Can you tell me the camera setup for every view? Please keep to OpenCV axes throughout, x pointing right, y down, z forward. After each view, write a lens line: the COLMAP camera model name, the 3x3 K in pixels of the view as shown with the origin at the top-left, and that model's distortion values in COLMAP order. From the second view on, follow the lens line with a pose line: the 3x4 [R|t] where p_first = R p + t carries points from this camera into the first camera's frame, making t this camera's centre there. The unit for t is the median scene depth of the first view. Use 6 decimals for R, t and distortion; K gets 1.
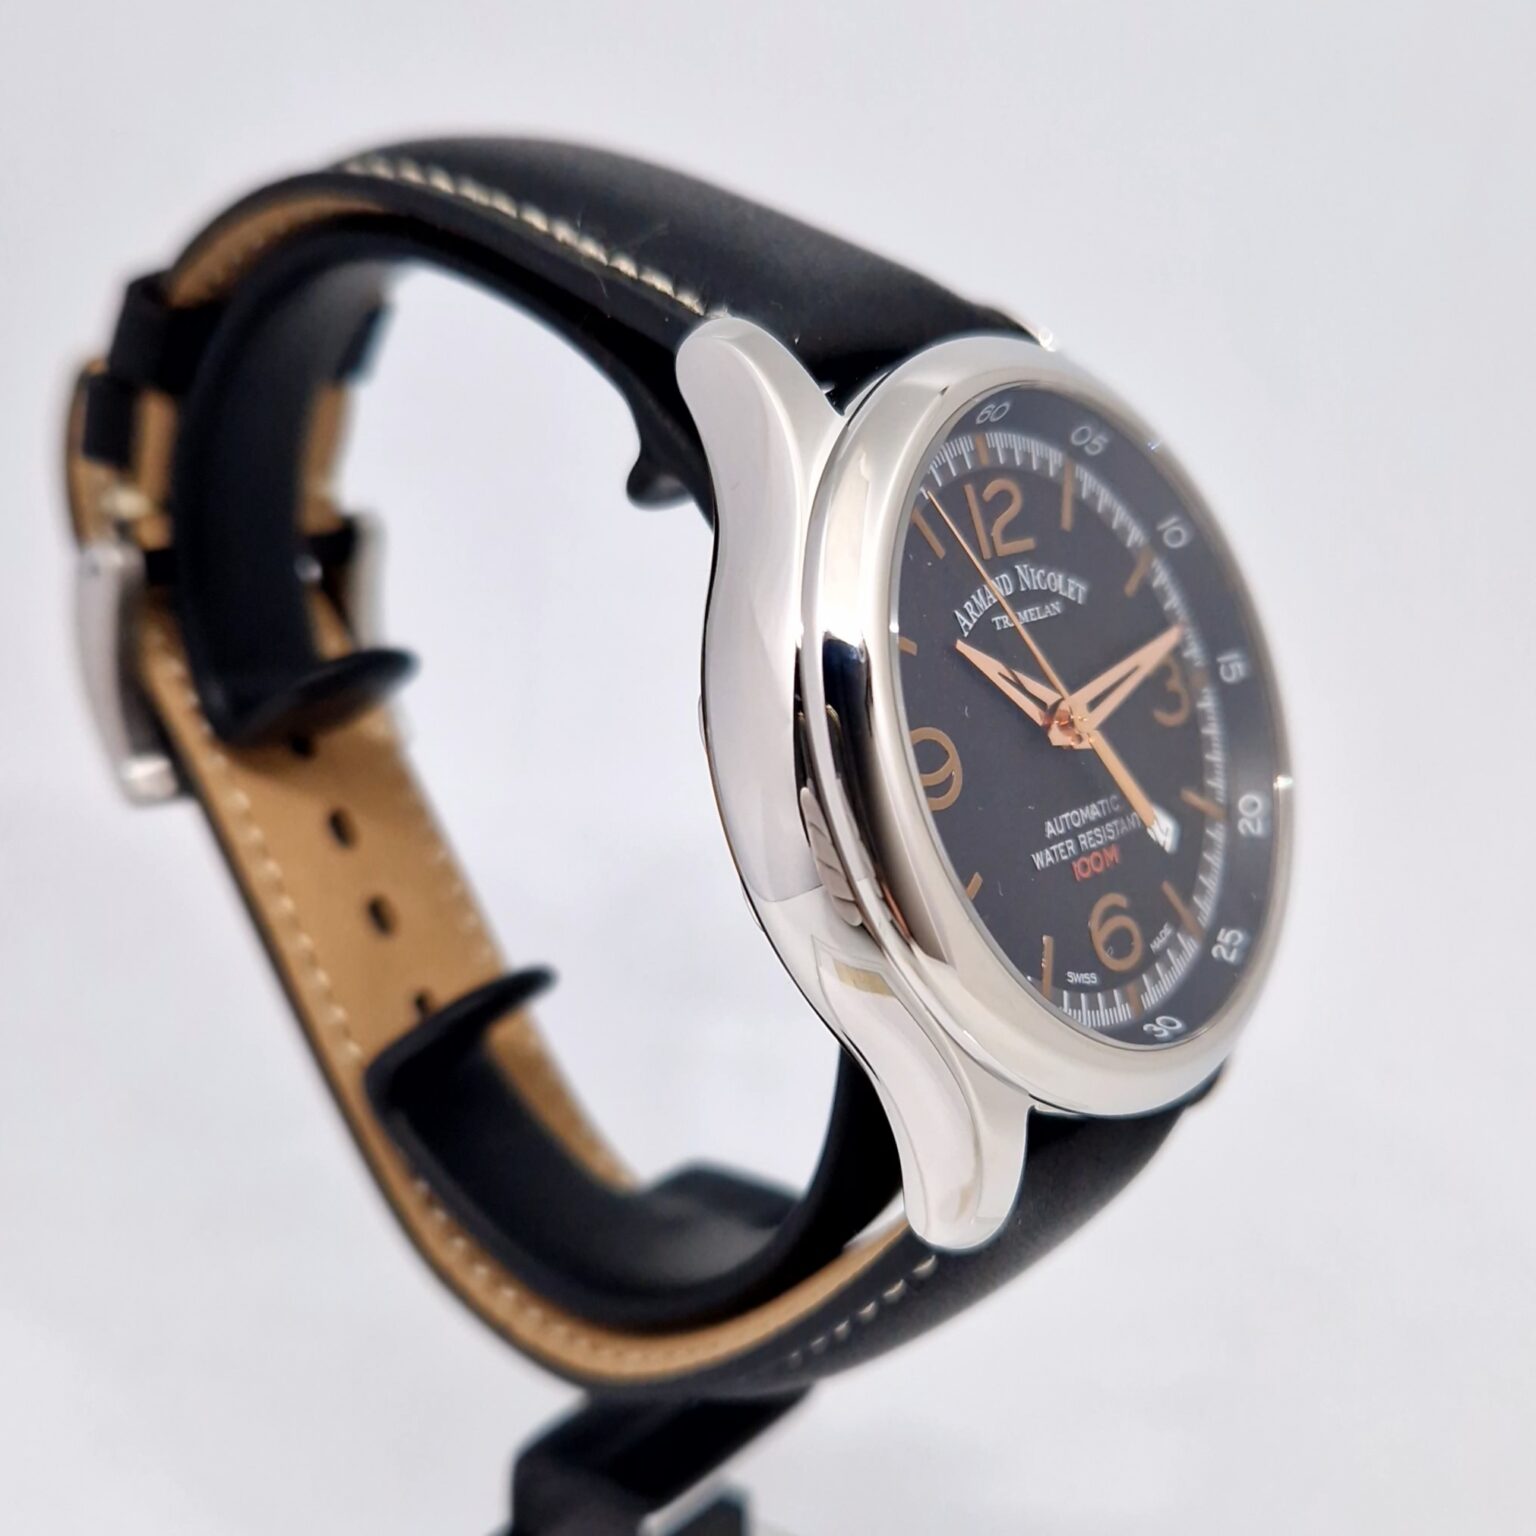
lens RADIAL K [[2032.3, 0, 768.0], [0, 2032.3, 768.0], [0, 0, 1]] dist [0.005018, 0.009831]
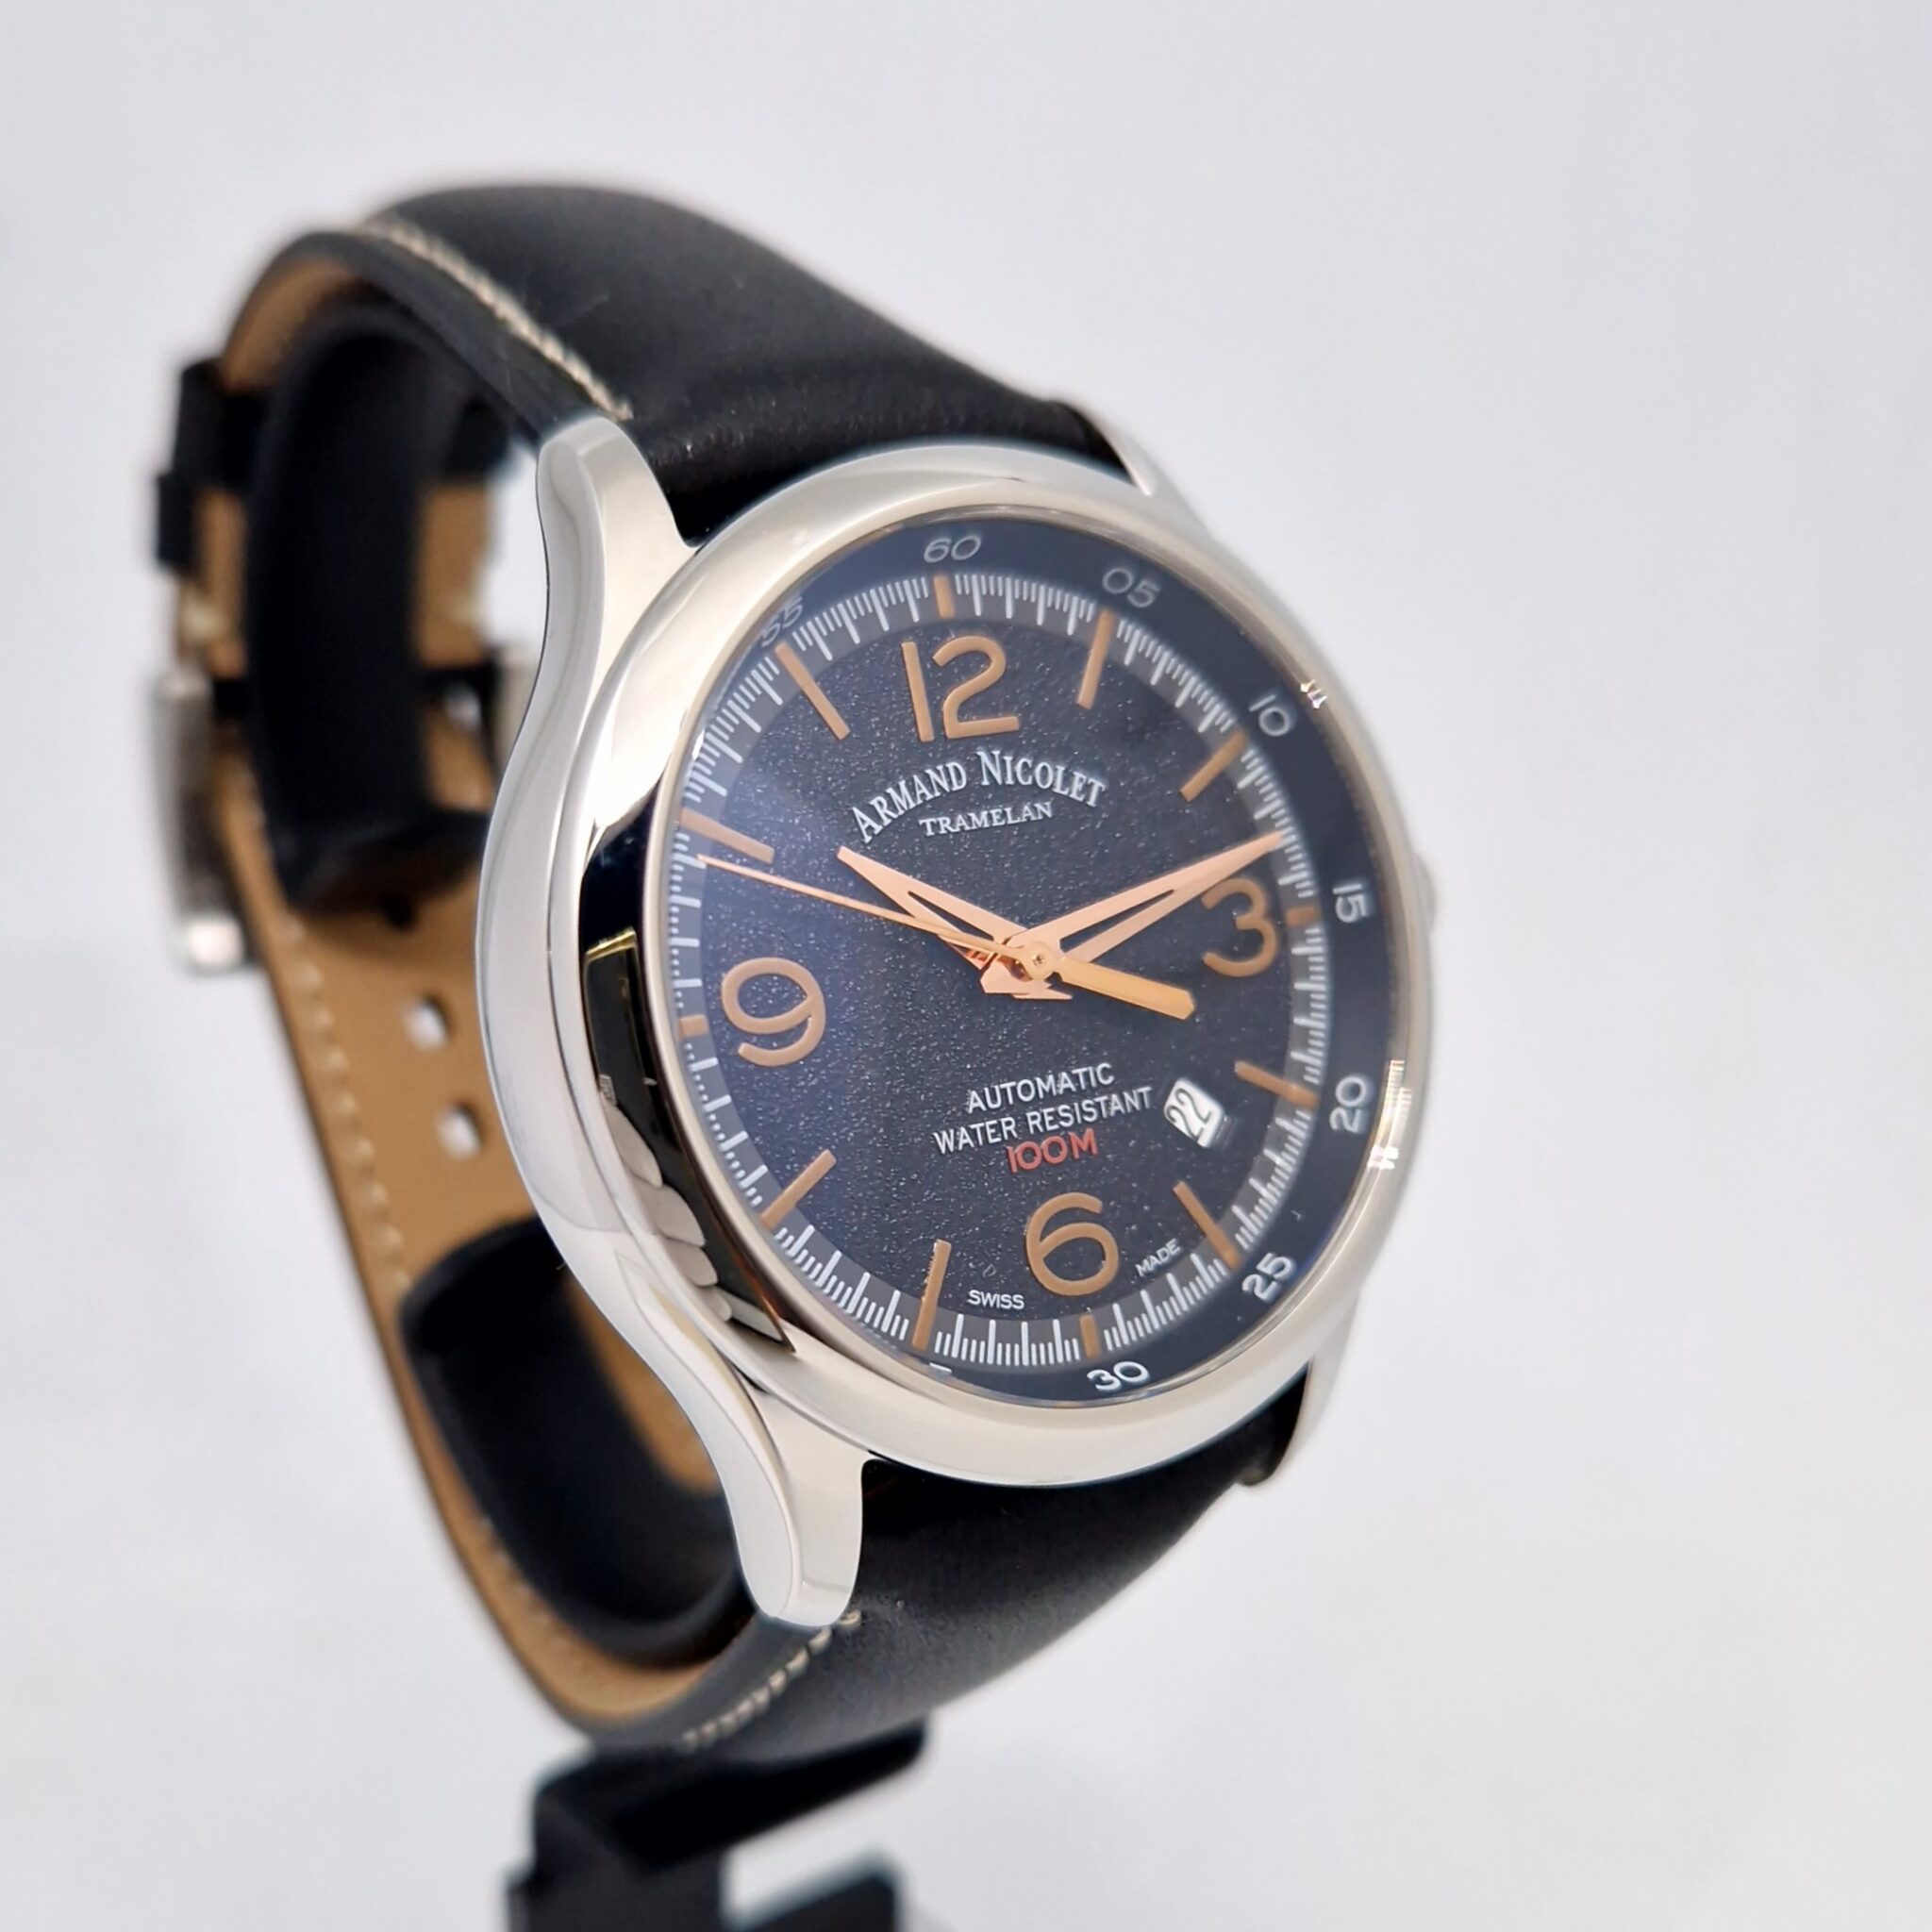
lens RADIAL K [[2484.5, 0, 886.3], [0, 2484.5, 1054.0], [0, 0, 1]] dist [0.012702, -0.043303]
pose [[0.955036, 0.084318, -0.284249, 0.357218], [-0.071333, 0.995894, 0.055747, -0.035753], [0.287782, -0.032964, 0.957128, 0.096061]]
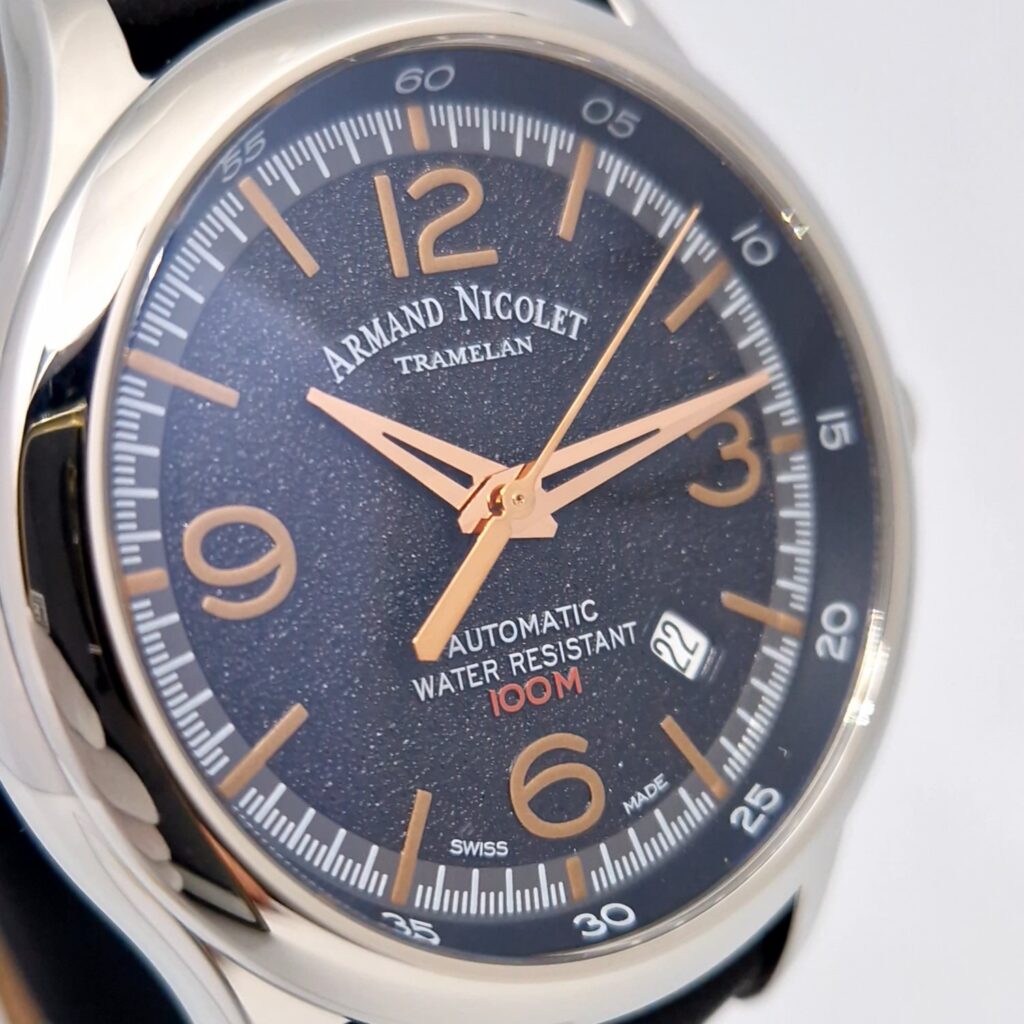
lens RADIAL K [[1936.0, 0, 510.4], [0, 1936.0, 533.9], [0, 0, 1]] dist [0.022405, -0.286127]
pose [[0.962218, 0.077598, -0.260988, 0.328709], [-0.059555, 0.995300, 0.076358, -0.063770], [0.265687, -0.057930, 0.962317, 0.312002]]
